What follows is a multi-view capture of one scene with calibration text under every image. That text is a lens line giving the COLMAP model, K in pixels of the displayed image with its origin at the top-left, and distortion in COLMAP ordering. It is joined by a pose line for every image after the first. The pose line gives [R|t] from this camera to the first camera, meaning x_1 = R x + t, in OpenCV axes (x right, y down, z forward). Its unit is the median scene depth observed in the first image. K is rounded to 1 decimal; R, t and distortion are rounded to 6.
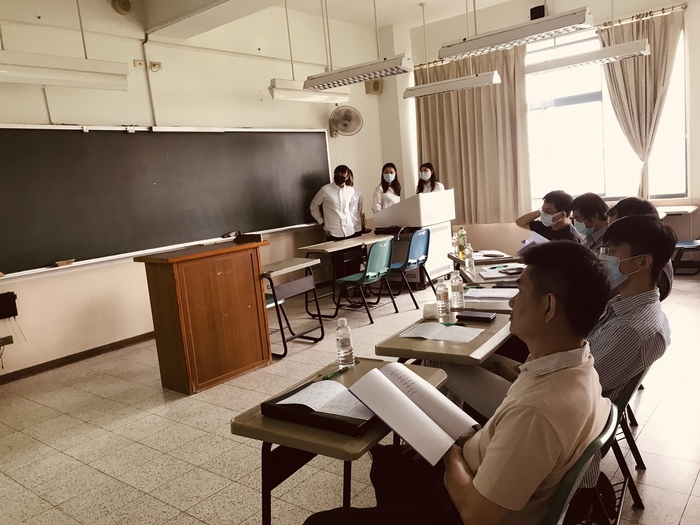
lens RADIAL K [[566.8, 0, 348.4], [0, 566.8, 258.6], [0, 0, 1]] dist [0.018556, -0.030704]
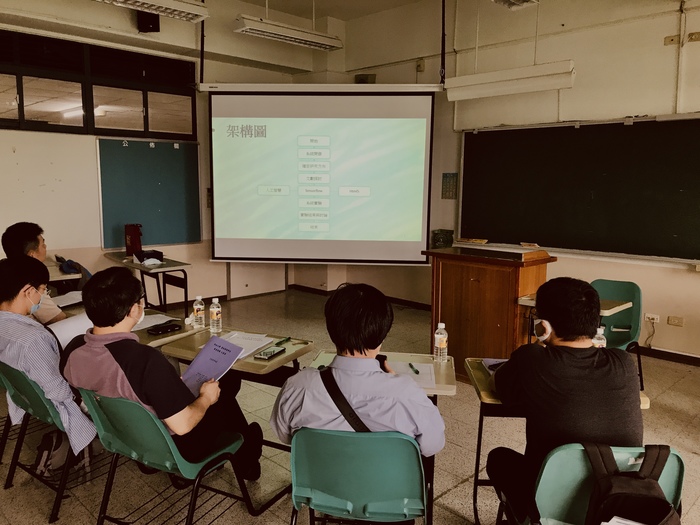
lens RADIAL K [[566.8, 0, 348.4], [0, 566.8, 258.6], [0, 0, 1]] dist [0.018556, -0.030704]
pose [[-0.116519, 0.220631, -0.968373, 0.573206], [-0.132821, 0.962794, 0.235342, -0.162878], [0.984267, 0.156042, -0.082879, 0.636789]]
